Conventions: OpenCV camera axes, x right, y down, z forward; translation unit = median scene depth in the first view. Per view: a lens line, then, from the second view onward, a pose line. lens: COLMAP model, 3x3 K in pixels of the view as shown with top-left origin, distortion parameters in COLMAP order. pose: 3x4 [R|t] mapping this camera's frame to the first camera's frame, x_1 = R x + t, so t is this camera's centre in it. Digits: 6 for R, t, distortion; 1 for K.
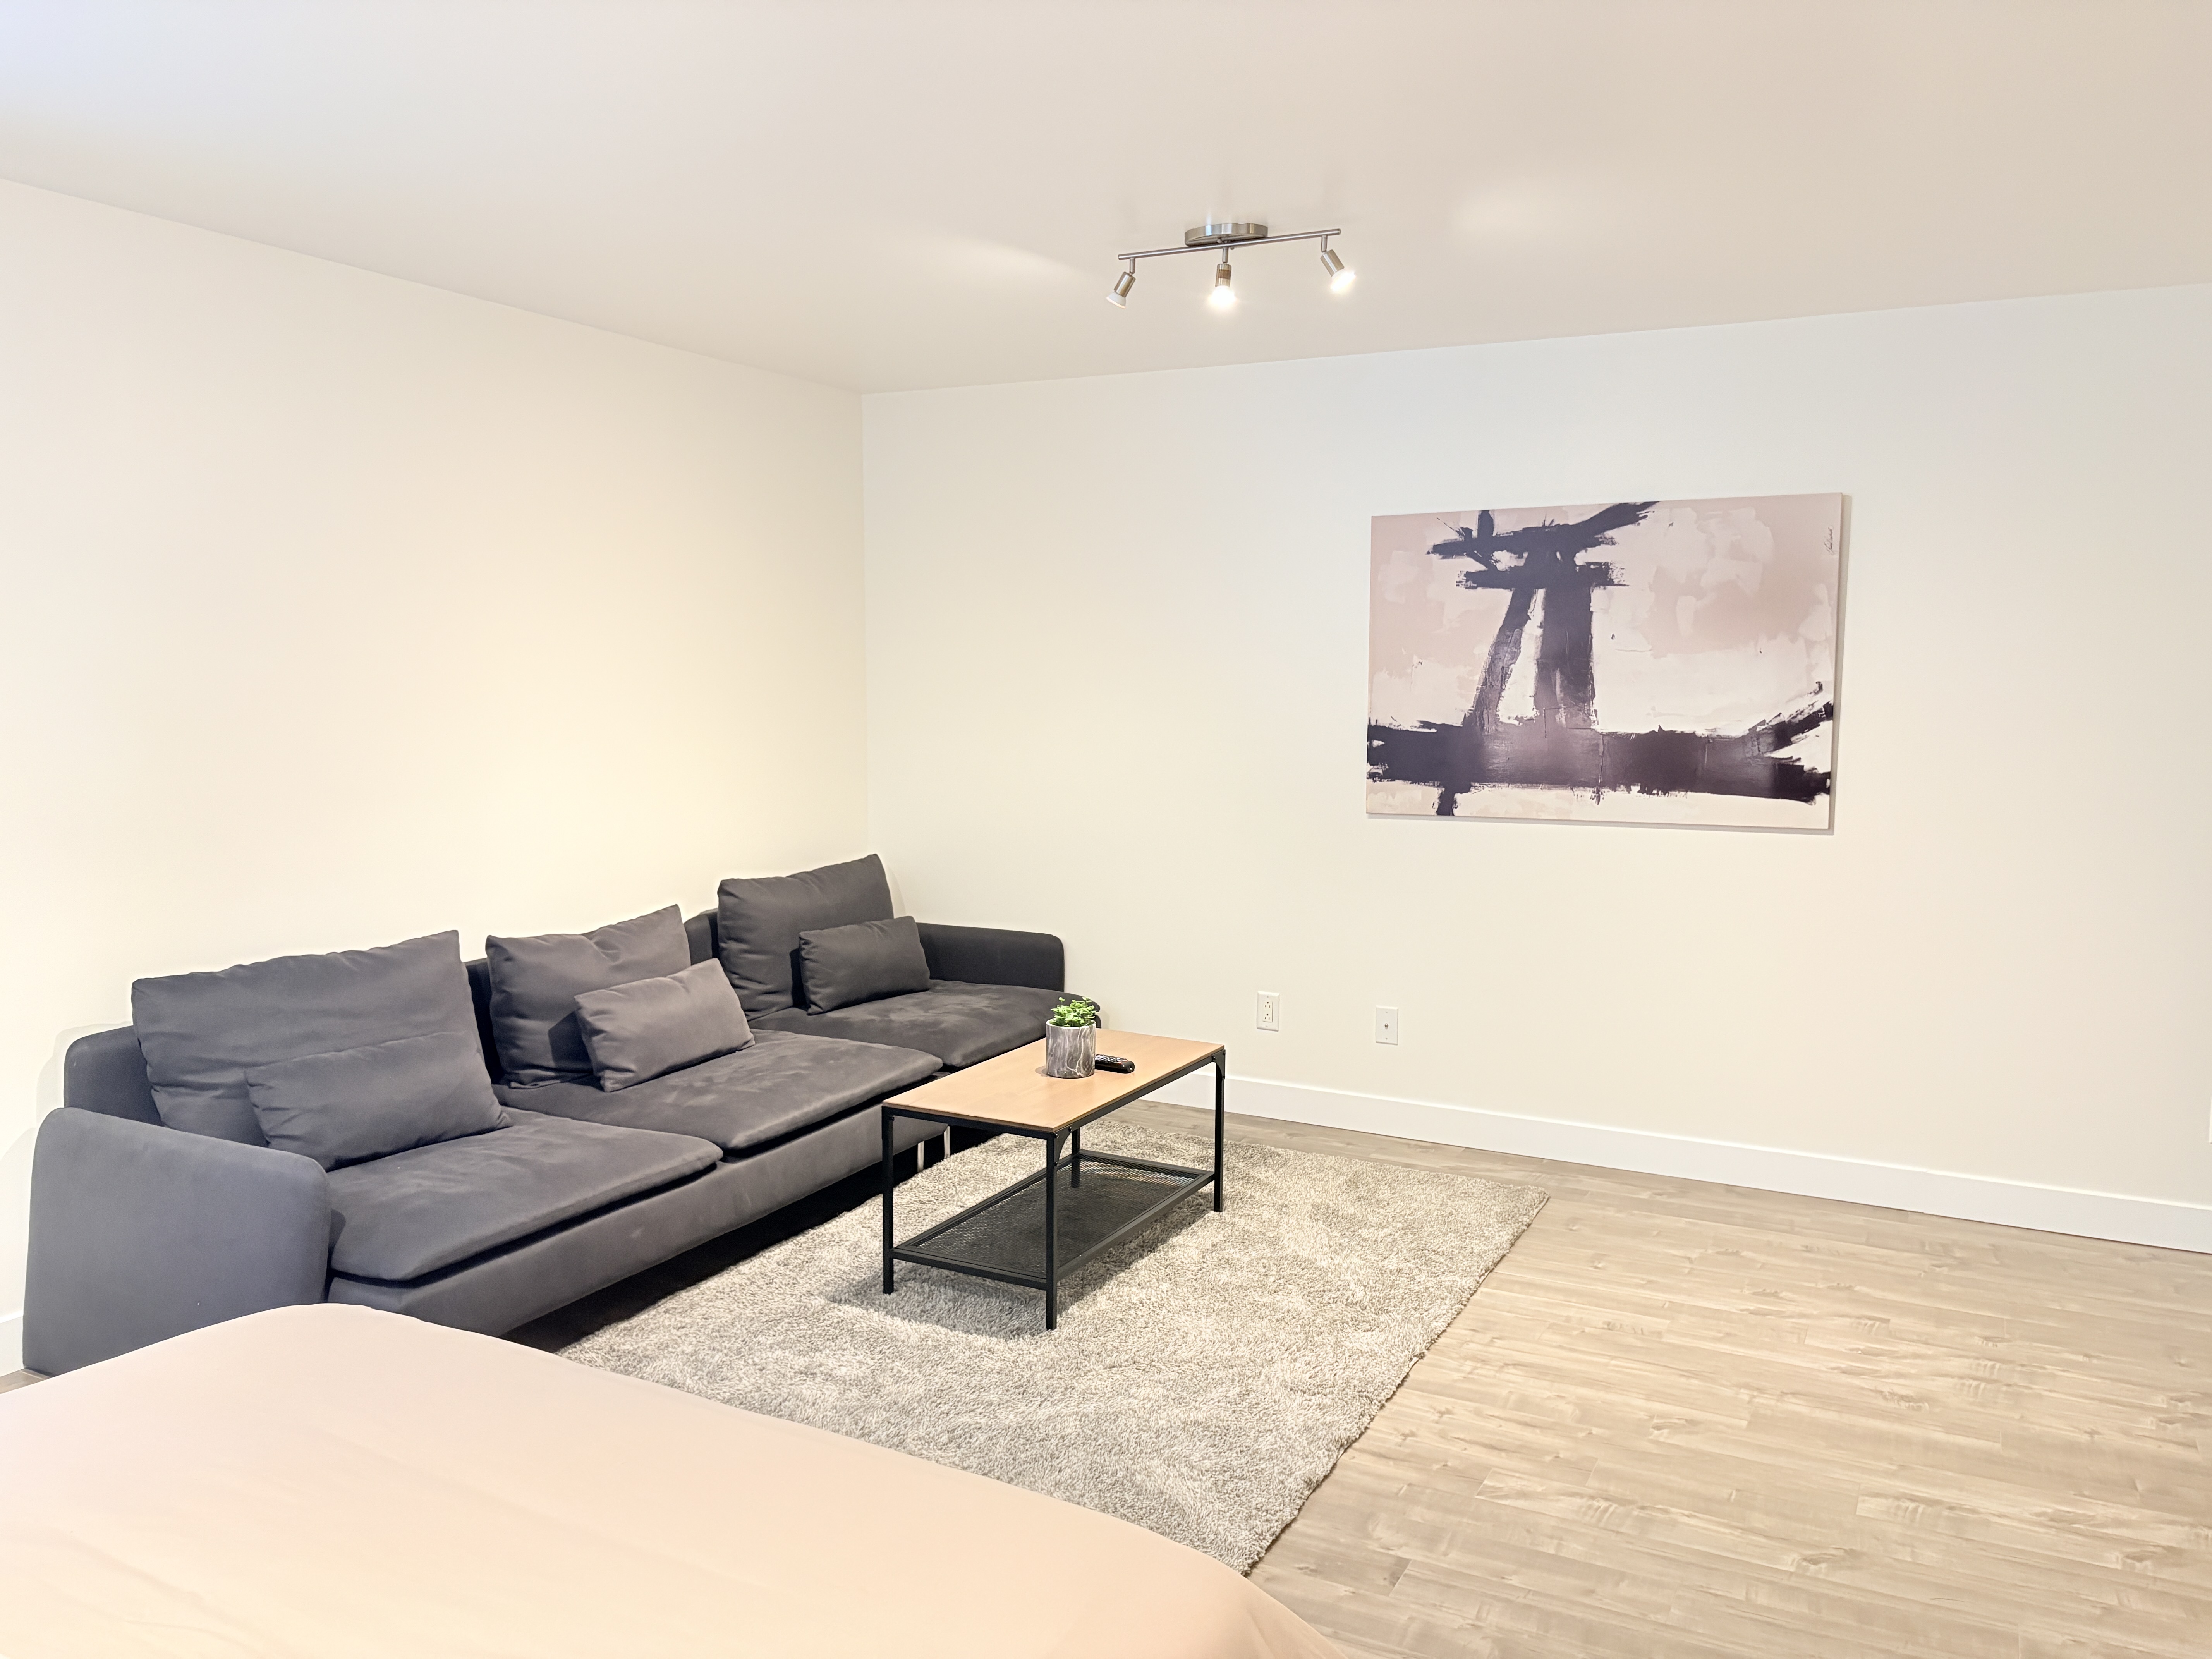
lens RADIAL K [[1695.6, 0, 1092.1], [0, 1695.6, 822.5], [0, 0, 1]] dist [0.069248, -0.057768]
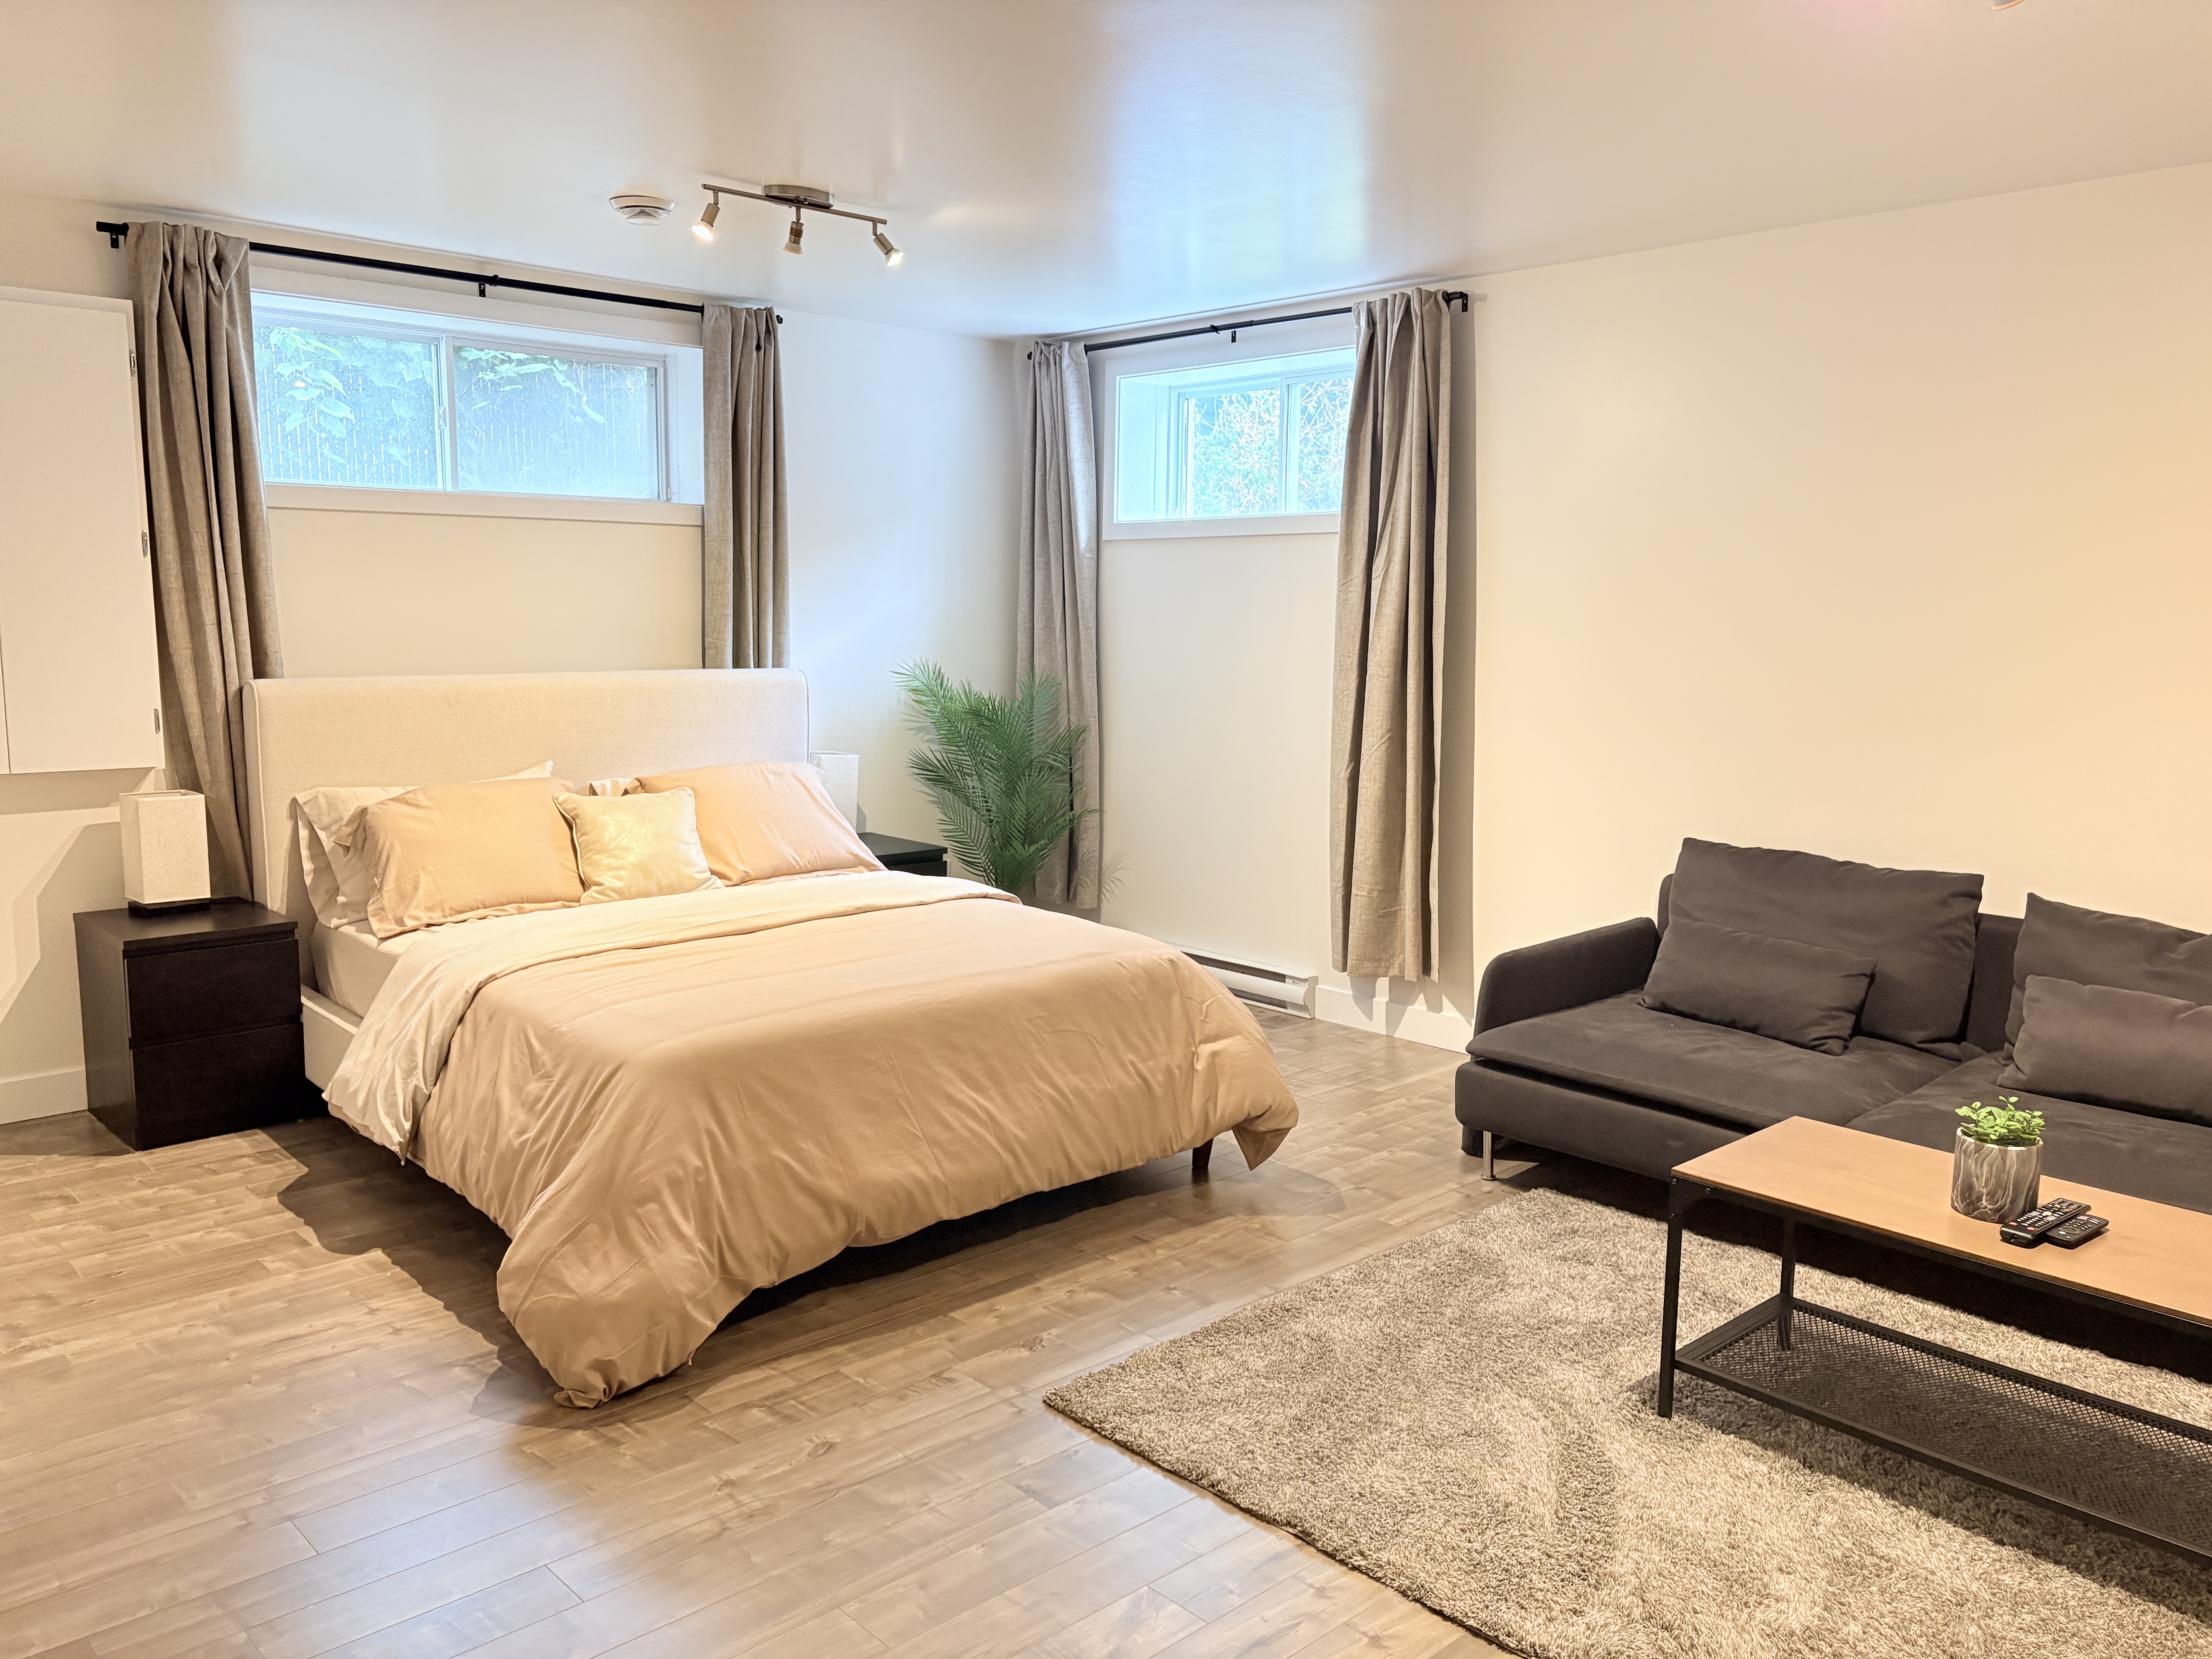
lens RADIAL K [[1695.6, 0, 1092.1], [0, 1695.6, 822.5], [0, 0, 1]] dist [0.069248, -0.057768]
pose [[-0.334669, 0.121320, -0.934493, 0.603000], [-0.094259, 0.982395, 0.161295, -0.064682], [0.937610, 0.142065, -0.317342, 0.740657]]
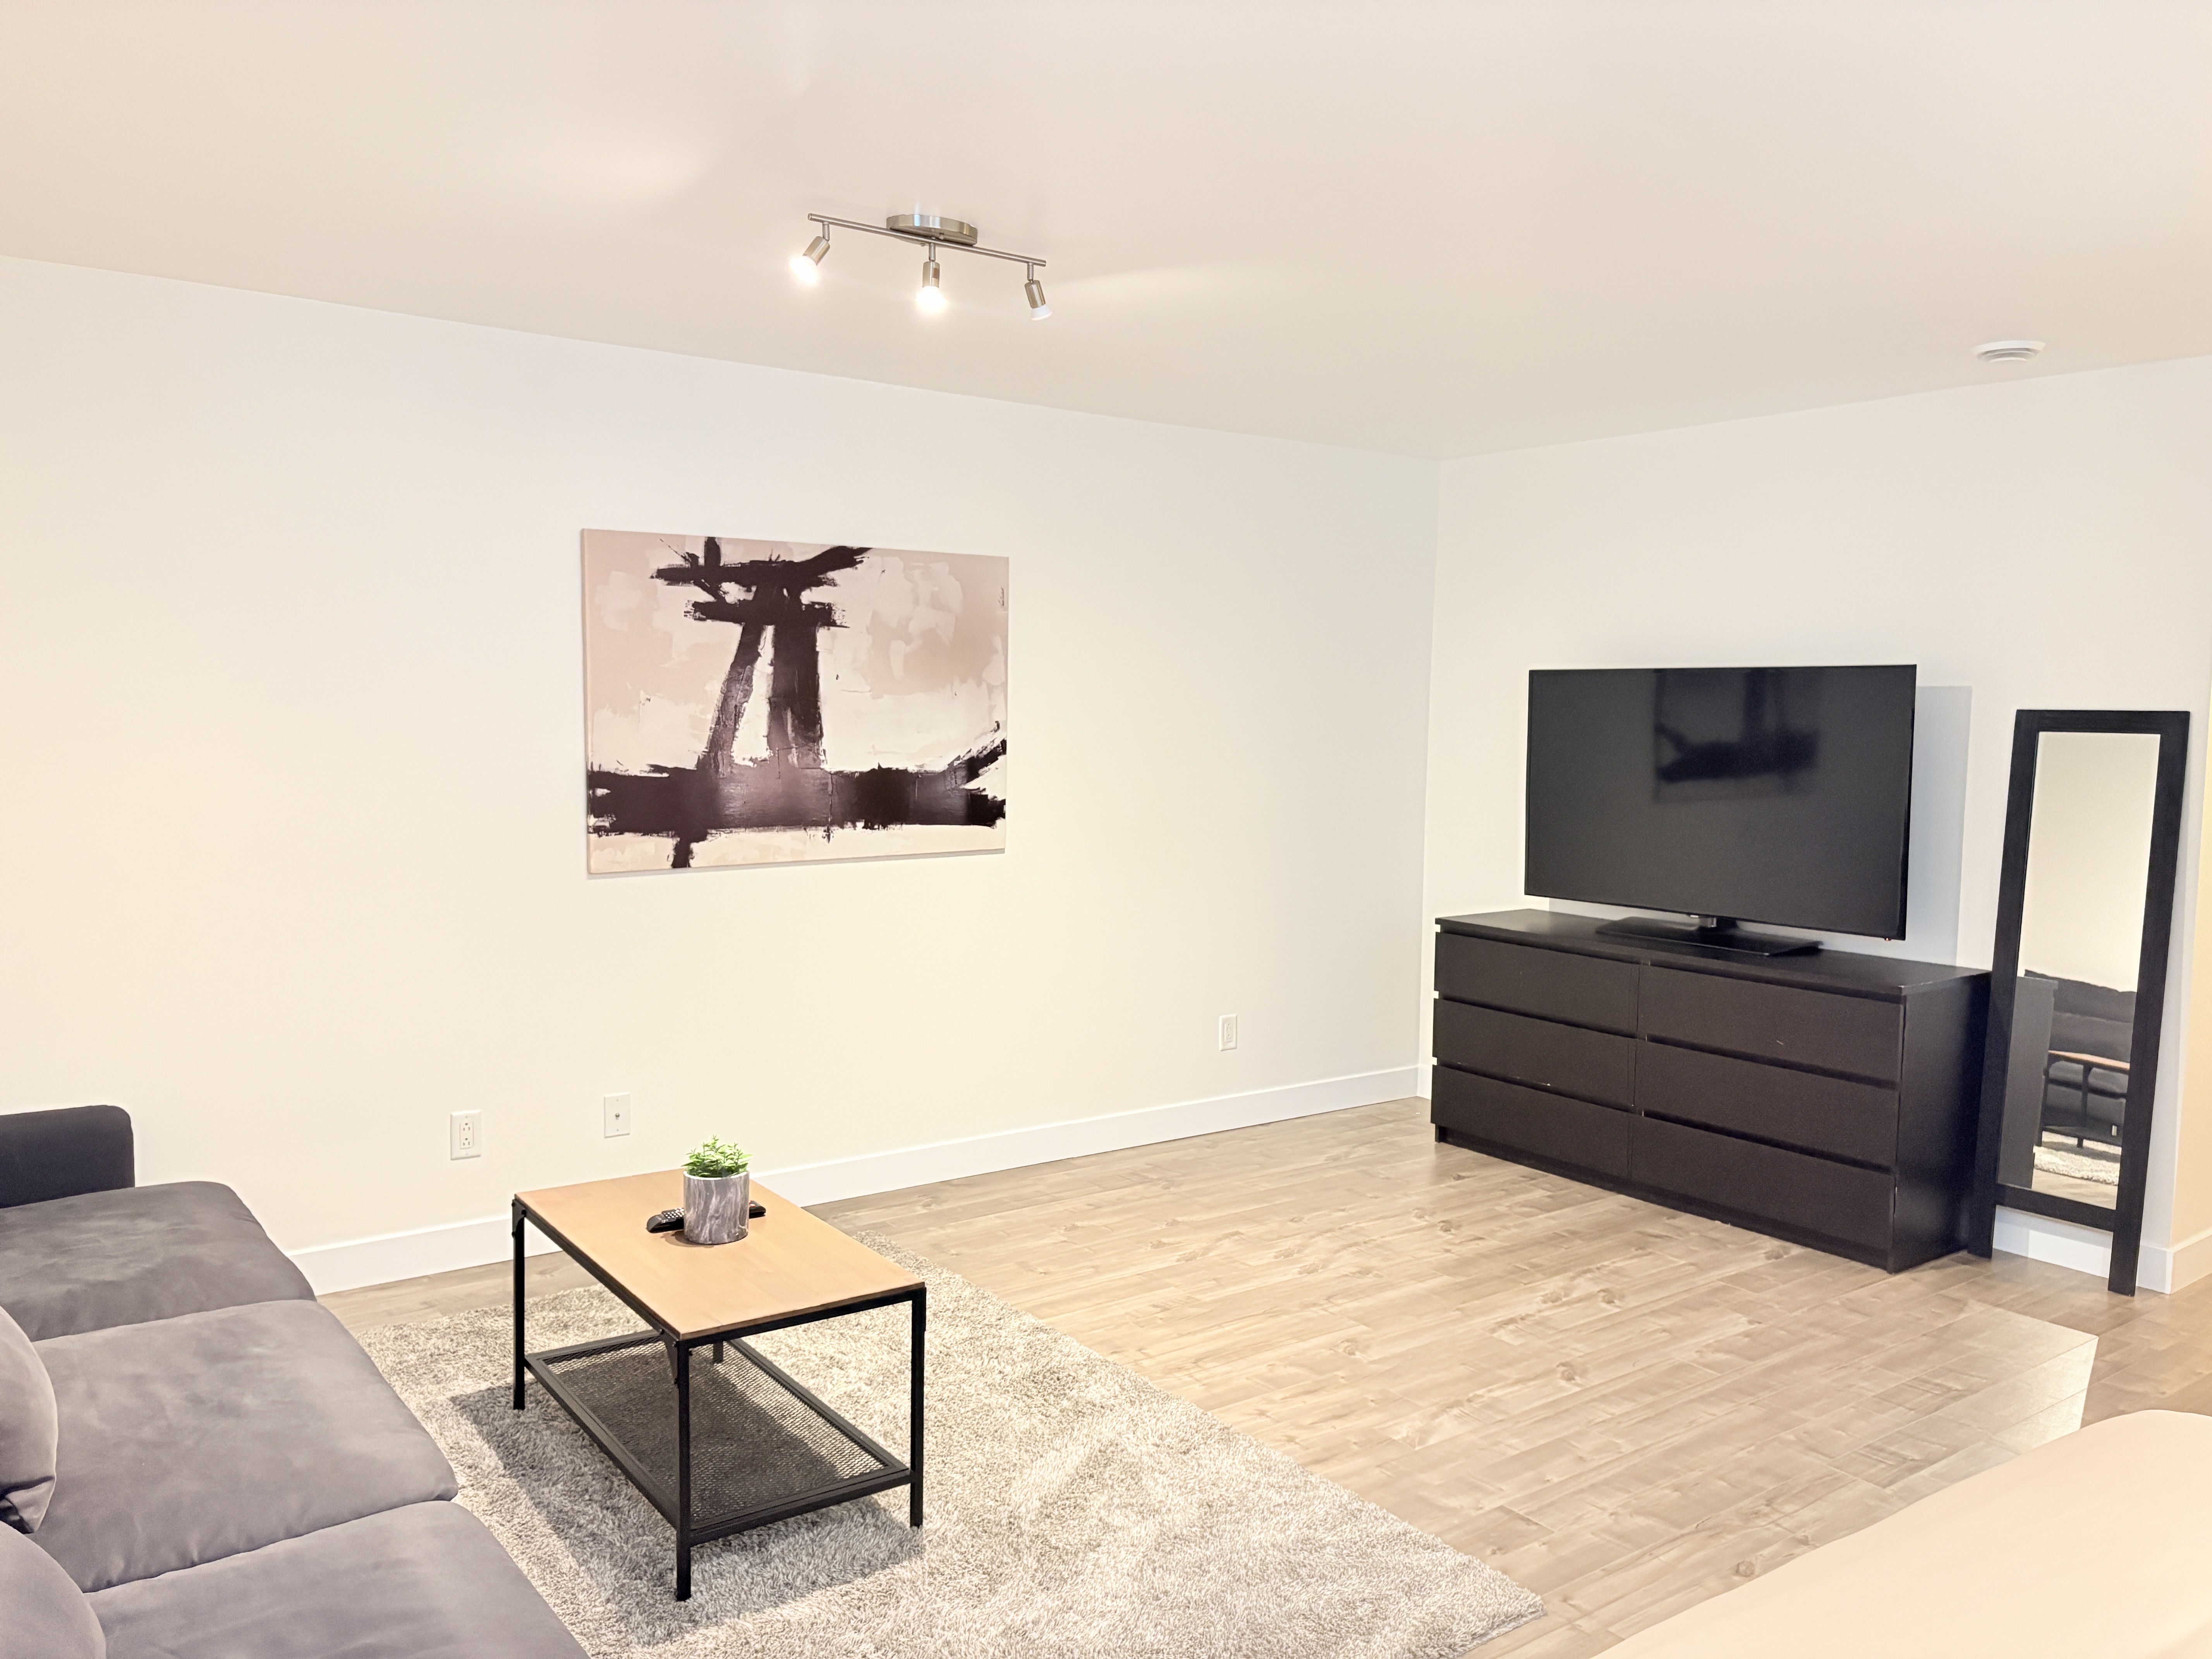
lens RADIAL K [[1692.7, 0, 1106.0], [0, 1692.7, 829.5], [0, 0, 1]] dist [0.083334, -0.259077]
pose [[0.440091, -0.067307, 0.895427, -0.533527], [0.067991, 0.996822, 0.041511, -0.049534], [-0.895376, 0.042613, 0.443268, 0.414990]]
